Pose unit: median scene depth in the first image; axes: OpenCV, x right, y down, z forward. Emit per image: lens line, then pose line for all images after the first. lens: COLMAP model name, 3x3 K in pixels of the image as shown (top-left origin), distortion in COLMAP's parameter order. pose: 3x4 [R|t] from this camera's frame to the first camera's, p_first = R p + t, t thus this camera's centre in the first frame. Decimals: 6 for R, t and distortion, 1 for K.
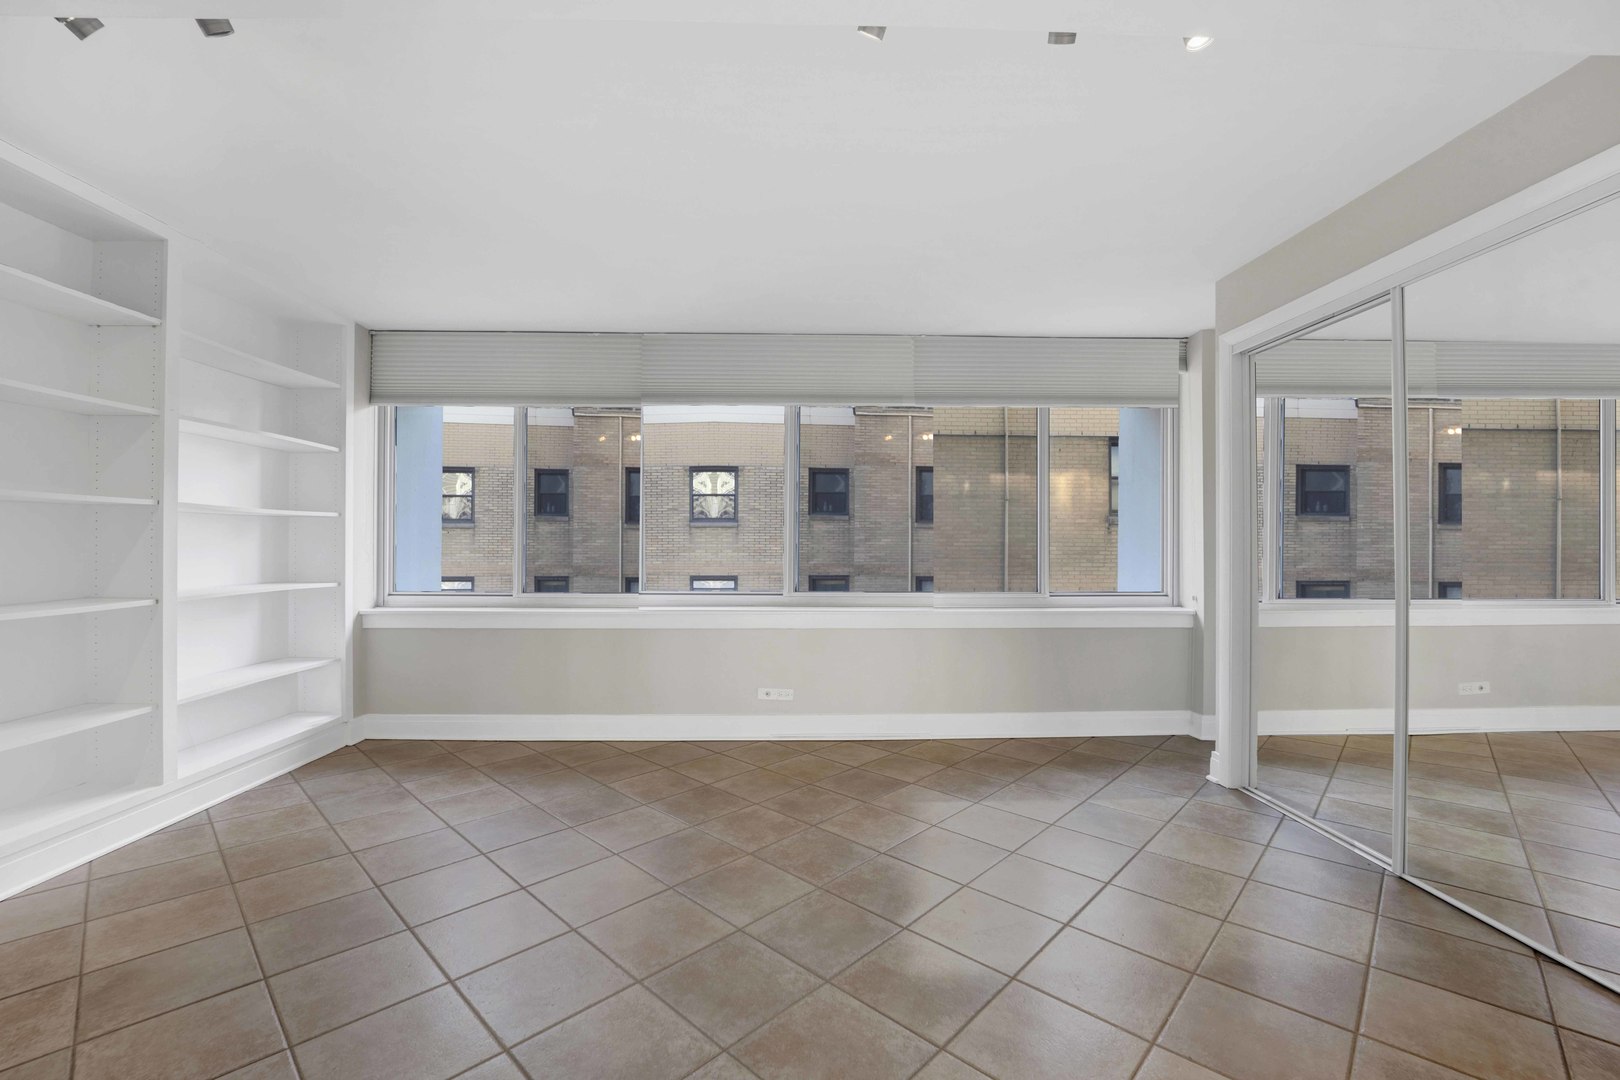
lens RADIAL K [[669.5, 0, 801.9], [0, 669.5, 544.5], [0, 0, 1]] dist [-0.000700, -0.000162]
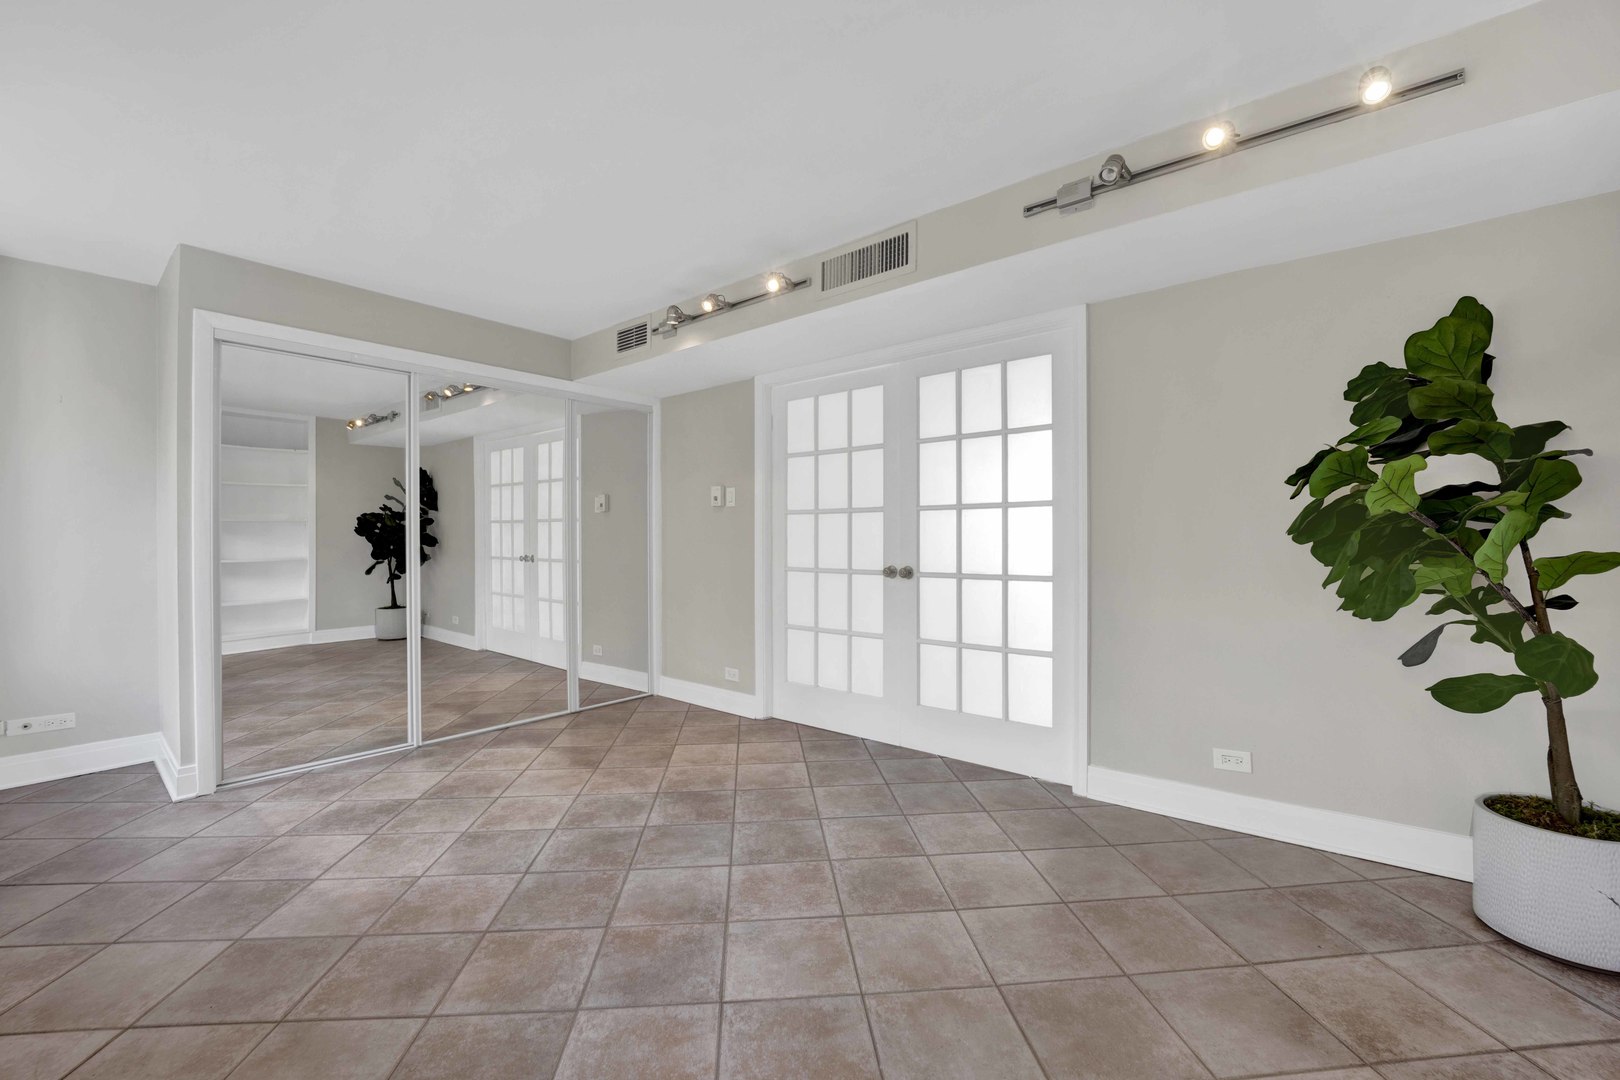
lens RADIAL K [[669.5, 0, 801.9], [0, 669.5, 544.5], [0, 0, 1]] dist [-0.000700, -0.000162]
pose [[-0.746047, -0.000551, 0.665893, -0.758966], [0.000275, 0.999999, 0.001136, 0.012202], [-0.665893, 0.001031, -0.746047, 1.411212]]
